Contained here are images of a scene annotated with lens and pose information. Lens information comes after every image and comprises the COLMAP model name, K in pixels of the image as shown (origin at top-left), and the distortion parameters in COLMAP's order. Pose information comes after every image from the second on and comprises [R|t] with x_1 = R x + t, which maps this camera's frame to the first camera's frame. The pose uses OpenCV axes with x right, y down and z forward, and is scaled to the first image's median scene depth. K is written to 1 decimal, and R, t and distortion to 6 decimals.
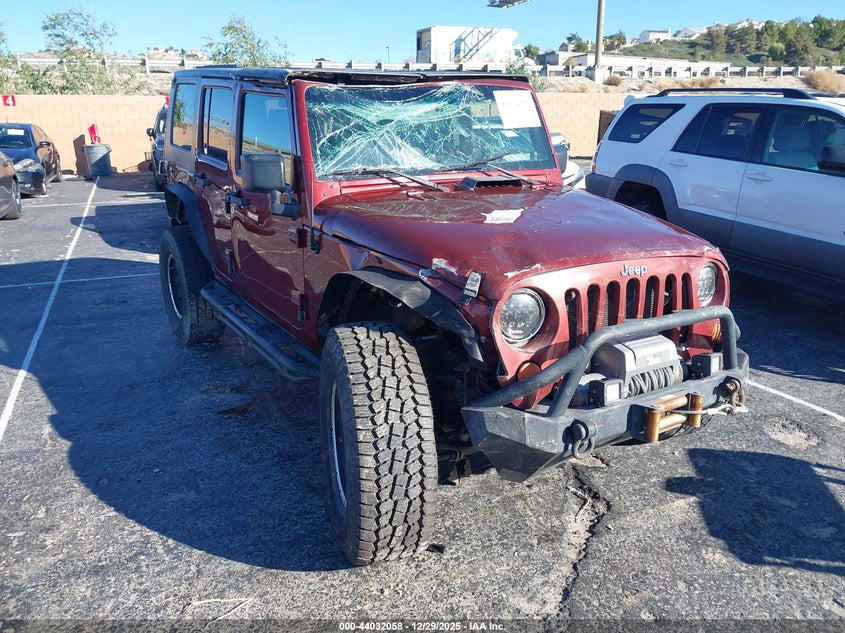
lens RADIAL K [[668.1, 0, 422.9], [0, 668.1, 317.5], [0, 0, 1]] dist [0.004931, -0.010981]
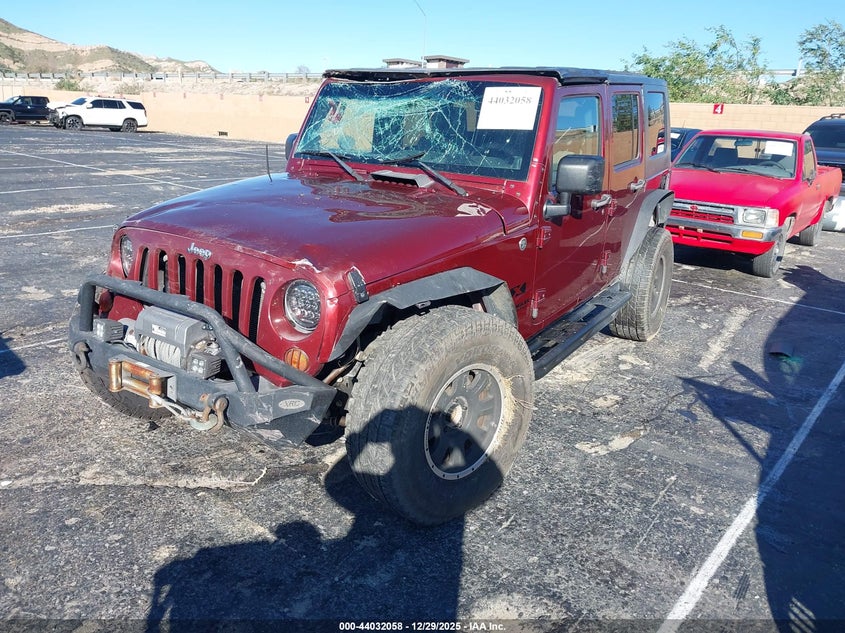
lens RADIAL K [[668.1, 0, 422.8], [0, 668.1, 317.6], [0, 0, 1]] dist [0.004931, -0.010981]
pose [[0.436118, 0.288067, -0.852536, 0.991346], [-0.303899, 0.938868, 0.161777, -0.177324], [0.847022, 0.188531, 0.497001, 0.571142]]
